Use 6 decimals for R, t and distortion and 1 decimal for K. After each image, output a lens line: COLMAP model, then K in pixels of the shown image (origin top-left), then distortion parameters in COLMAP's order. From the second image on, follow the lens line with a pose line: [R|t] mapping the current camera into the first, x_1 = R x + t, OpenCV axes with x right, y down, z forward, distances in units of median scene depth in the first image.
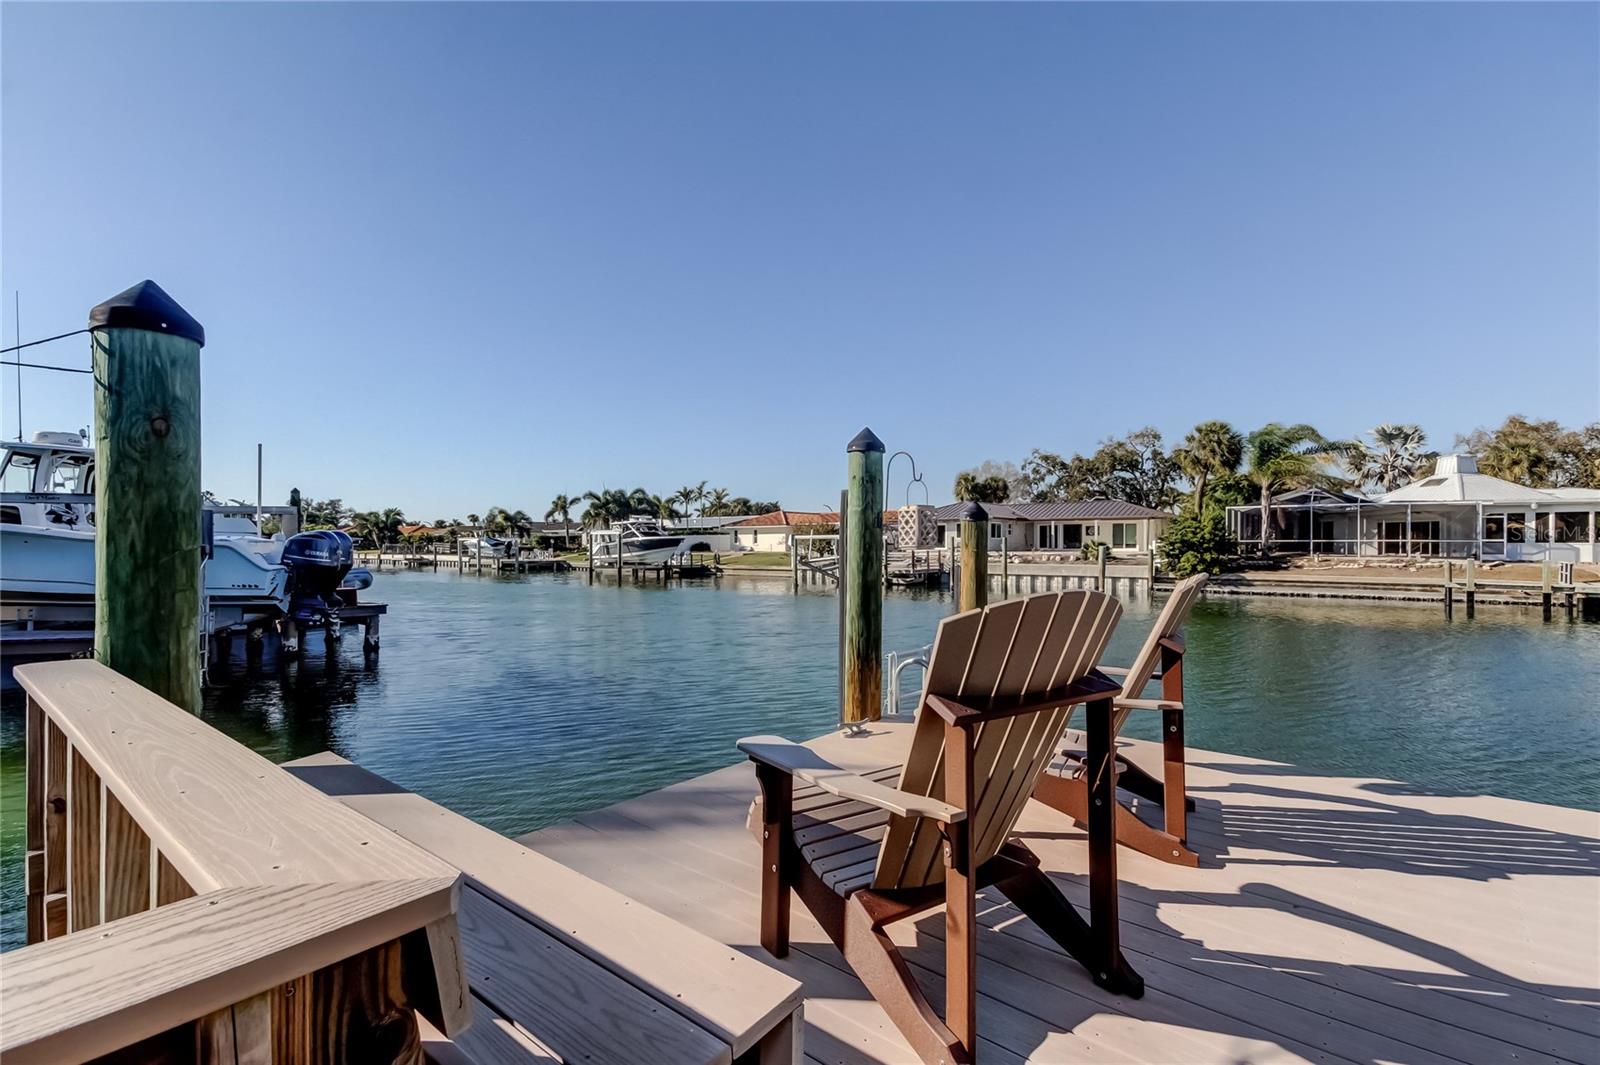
lens RADIAL K [[745.9, 0, 781.3], [0, 745.9, 542.0], [0, 0, 1]] dist [0.012617, -0.006529]
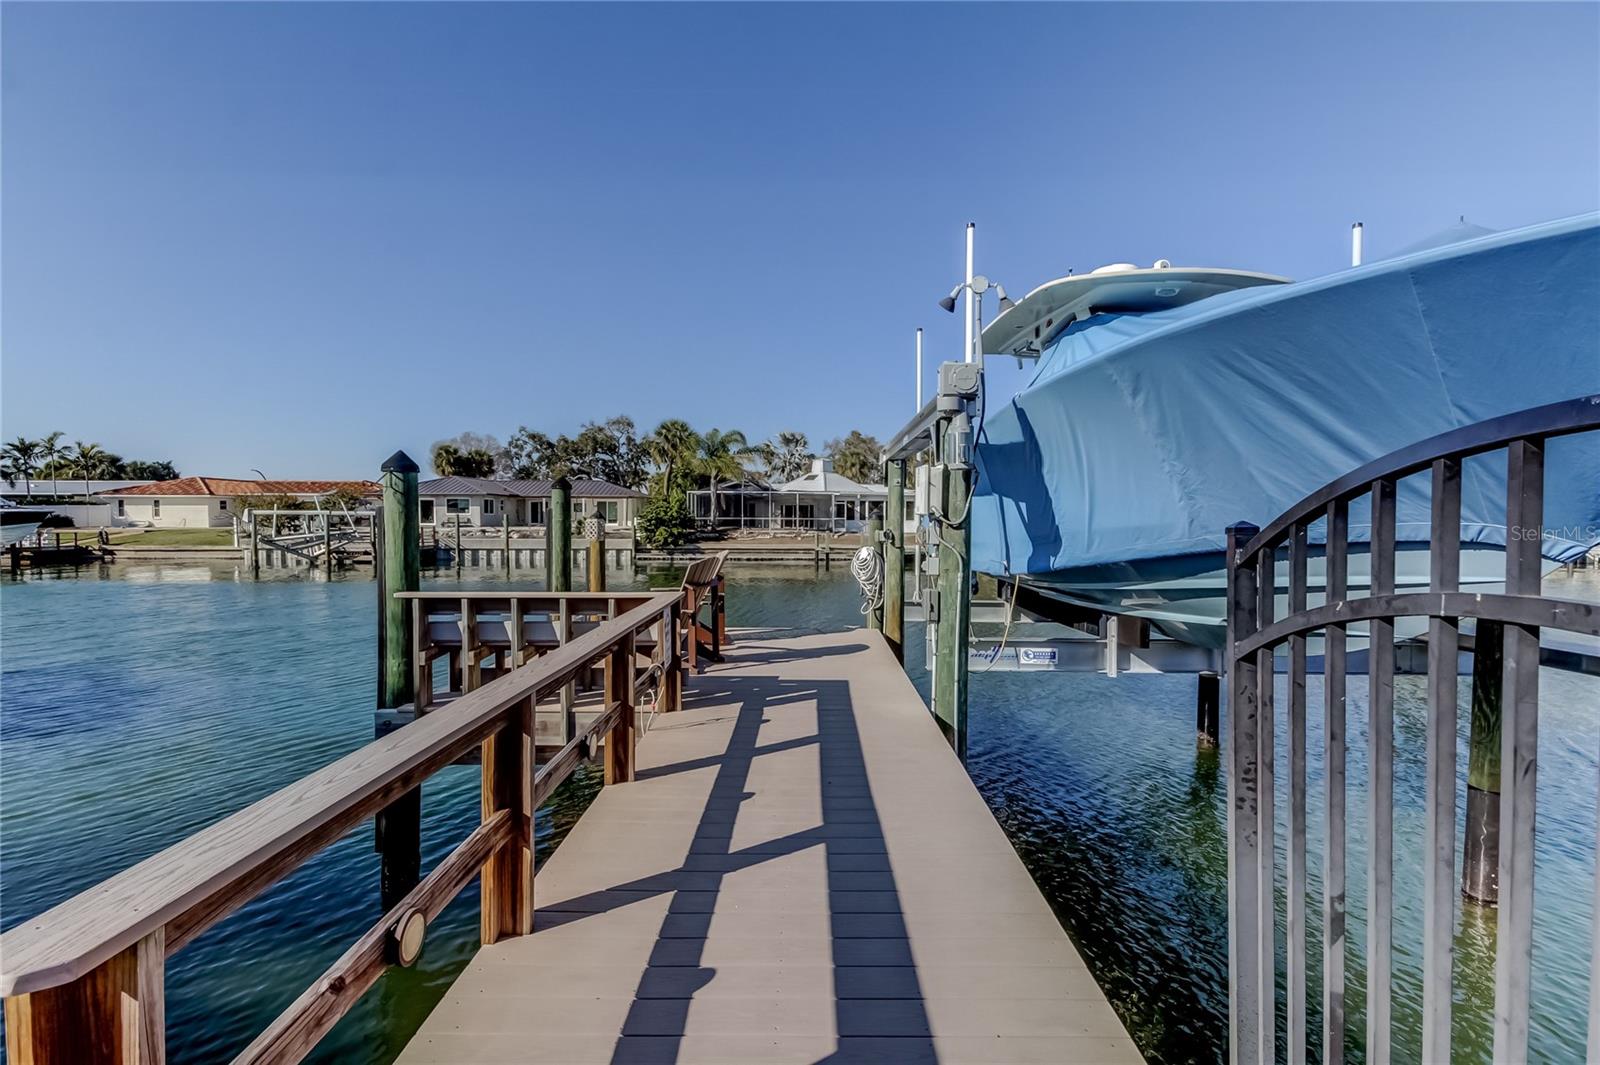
lens RADIAL K [[745.9, 0, 820.3], [0, 745.9, 554.7], [0, 0, 1]] dist [0.012617, -0.006529]
pose [[0.749425, -0.030880, 0.661368, -0.048548], [-0.004682, 0.998640, 0.051933, -0.004176], [-0.662072, -0.042017, 0.748261, -0.063142]]
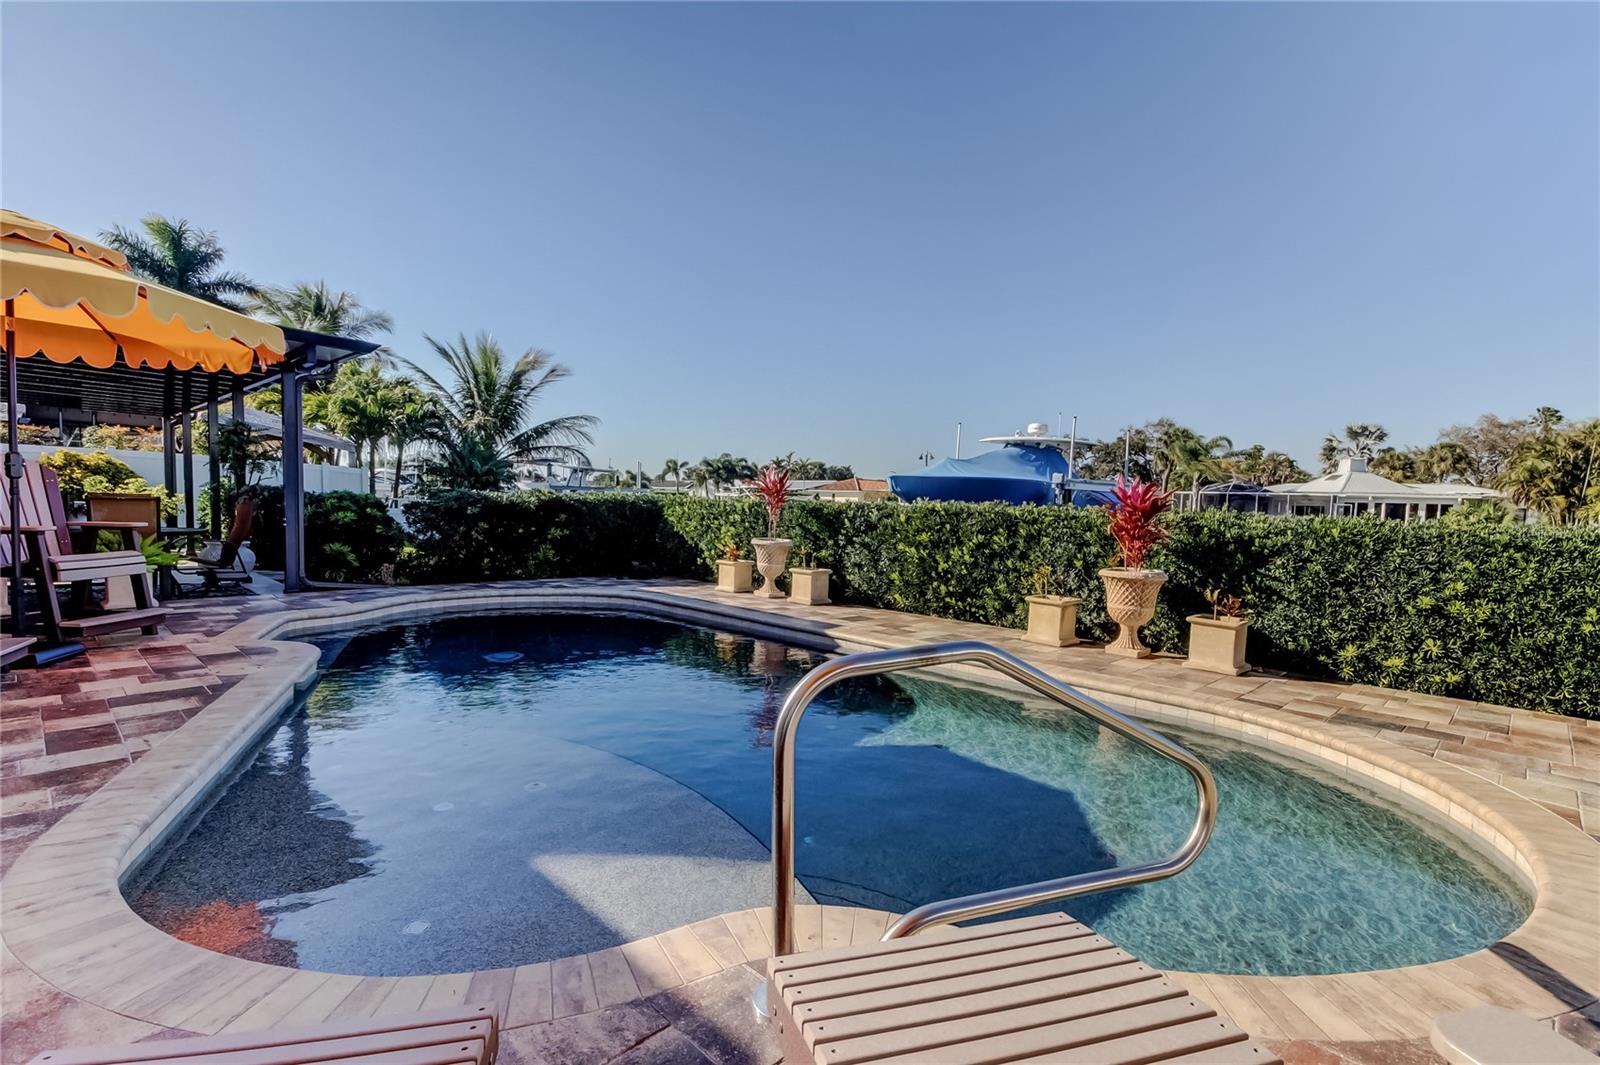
lens RADIAL K [[745.9, 0, 785.2], [0, 745.9, 536.9], [0, 0, 1]] dist [0.012617, -0.006529]
pose [[0.995796, 0.033639, -0.085193, -0.010265], [-0.029323, 0.998247, 0.051415, -0.007852], [0.086773, -0.048701, 0.995037, -0.319977]]
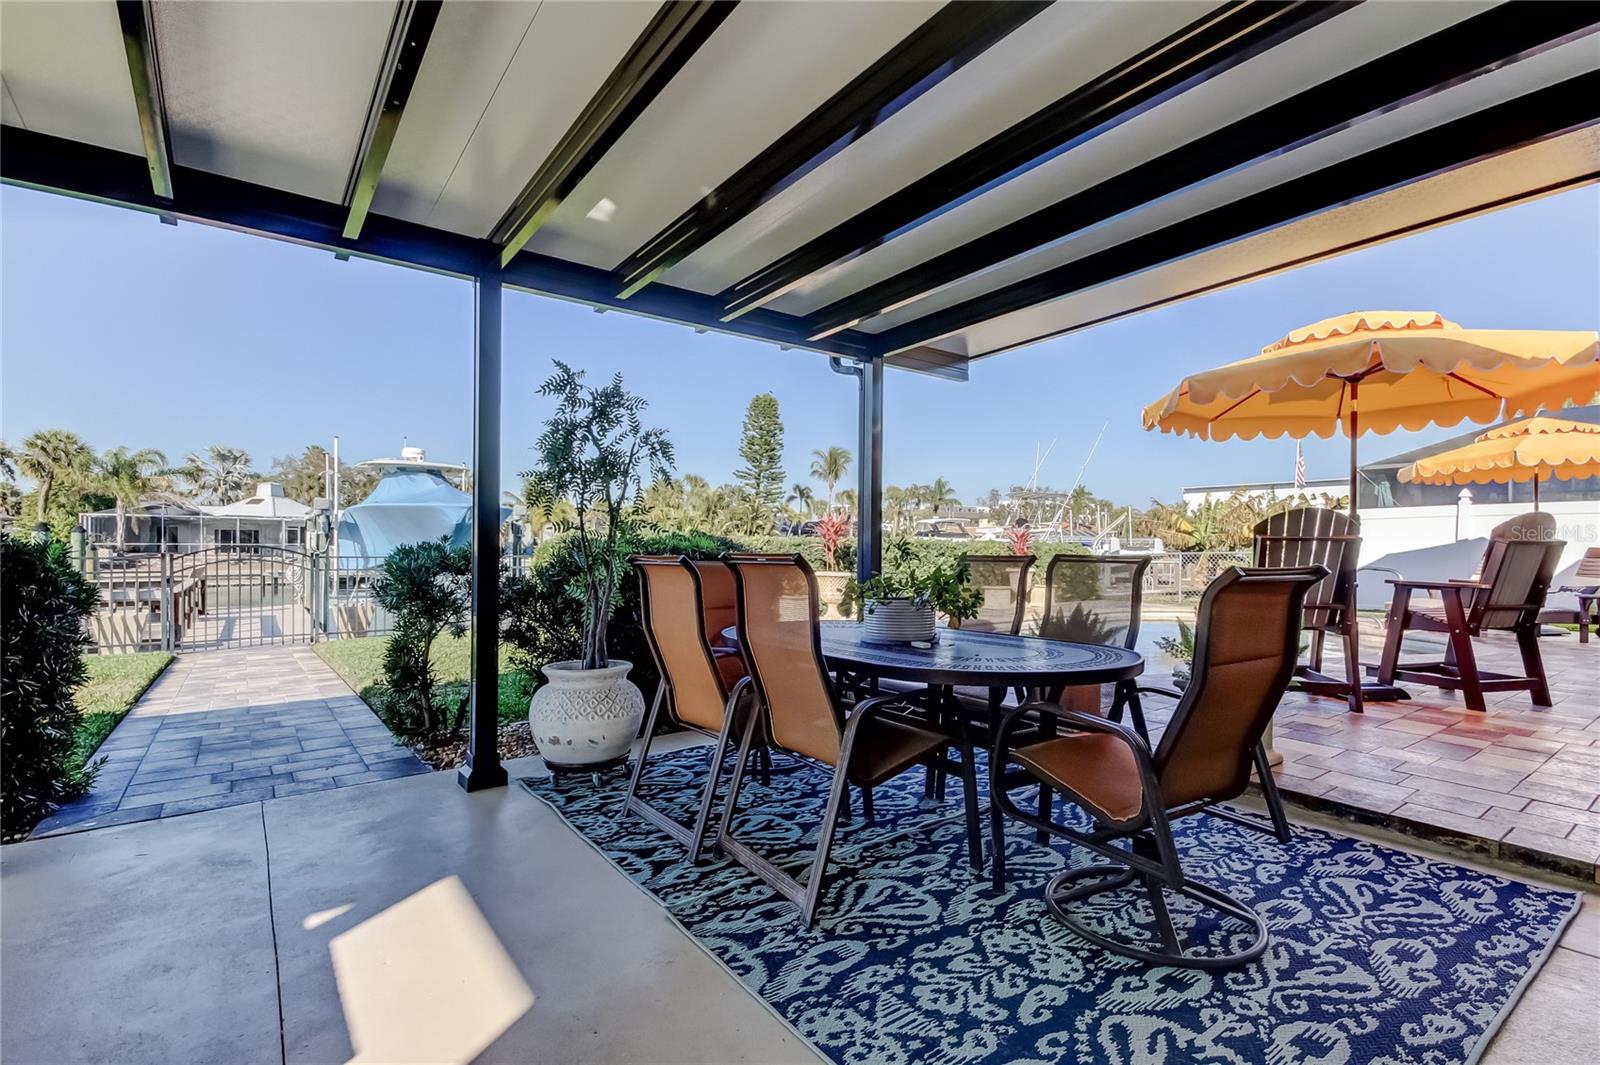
lens RADIAL K [[745.9, 0, 818.9], [0, 745.9, 548.0], [0, 0, 1]] dist [0.012617, -0.006529]
pose [[0.213554, -0.003436, 0.976925, -0.178997], [-0.008084, 0.999953, 0.005284, -0.006314], [-0.976898, -0.009026, 0.213516, -0.215884]]
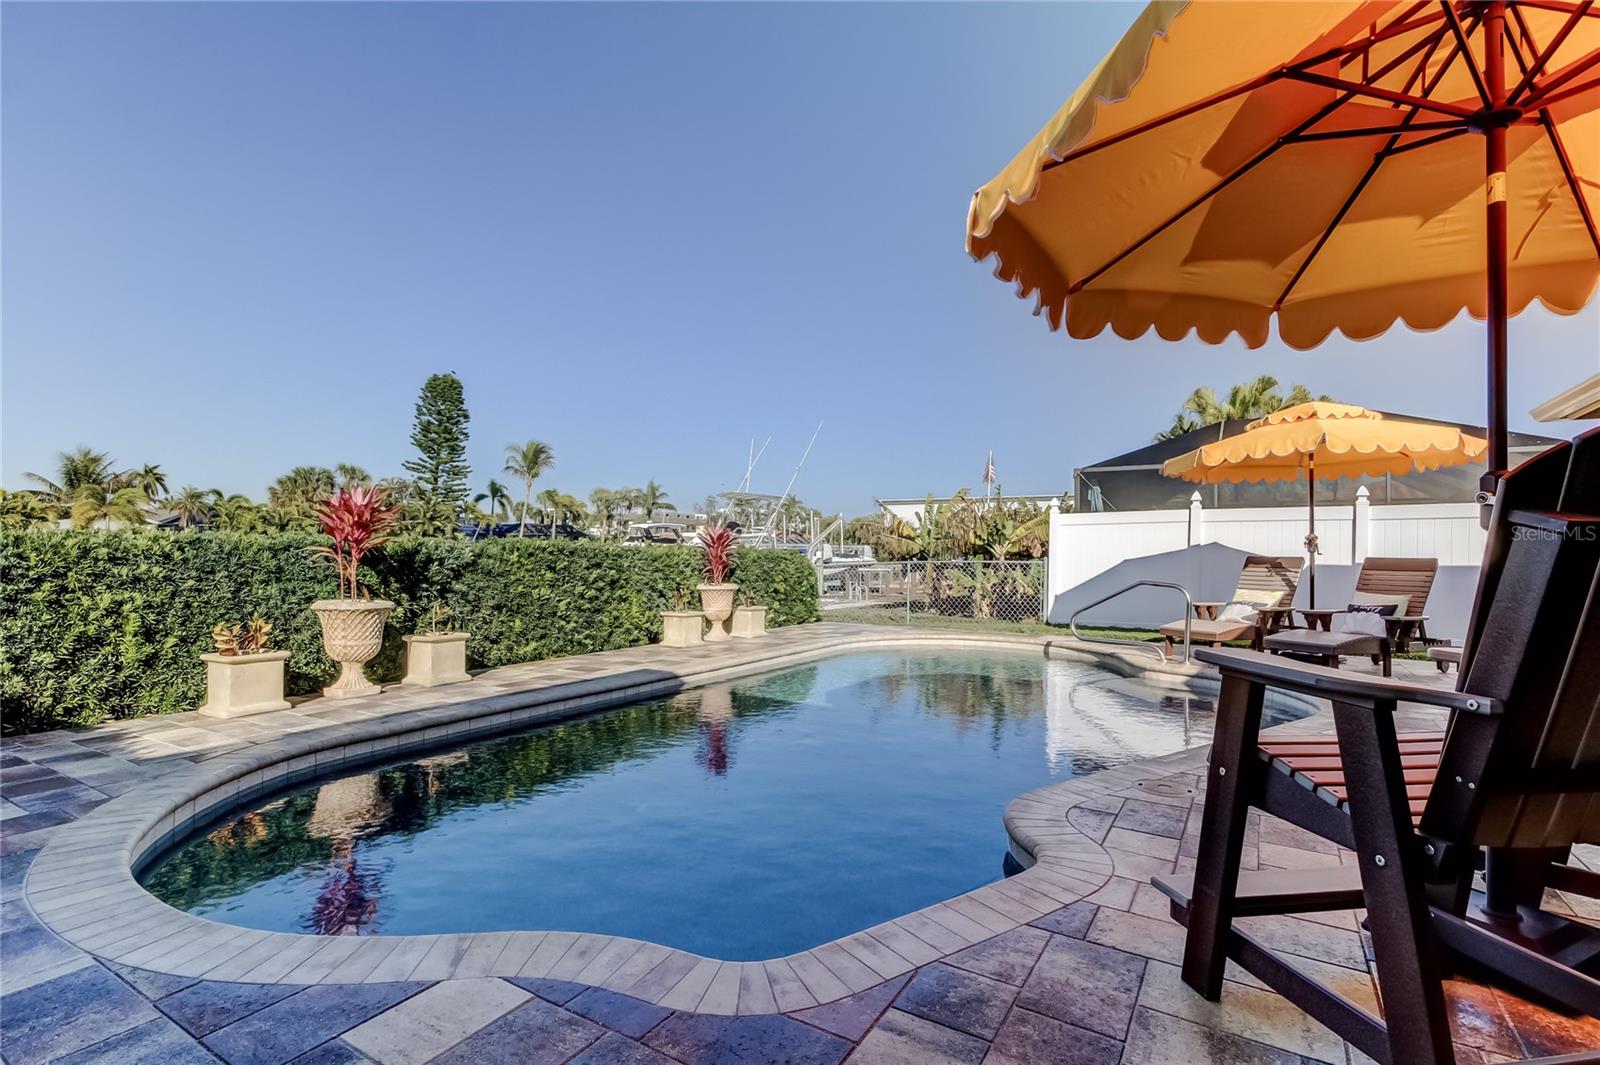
lens RADIAL K [[745.9, 0, 816.4], [0, 745.9, 541.2], [0, 0, 1]] dist [0.012617, -0.006529]
pose [[-0.154435, 0.014146, 0.987902, -0.116222], [-0.013025, 0.999781, -0.016353, -0.006288], [-0.987917, -0.015393, -0.154217, -0.222099]]
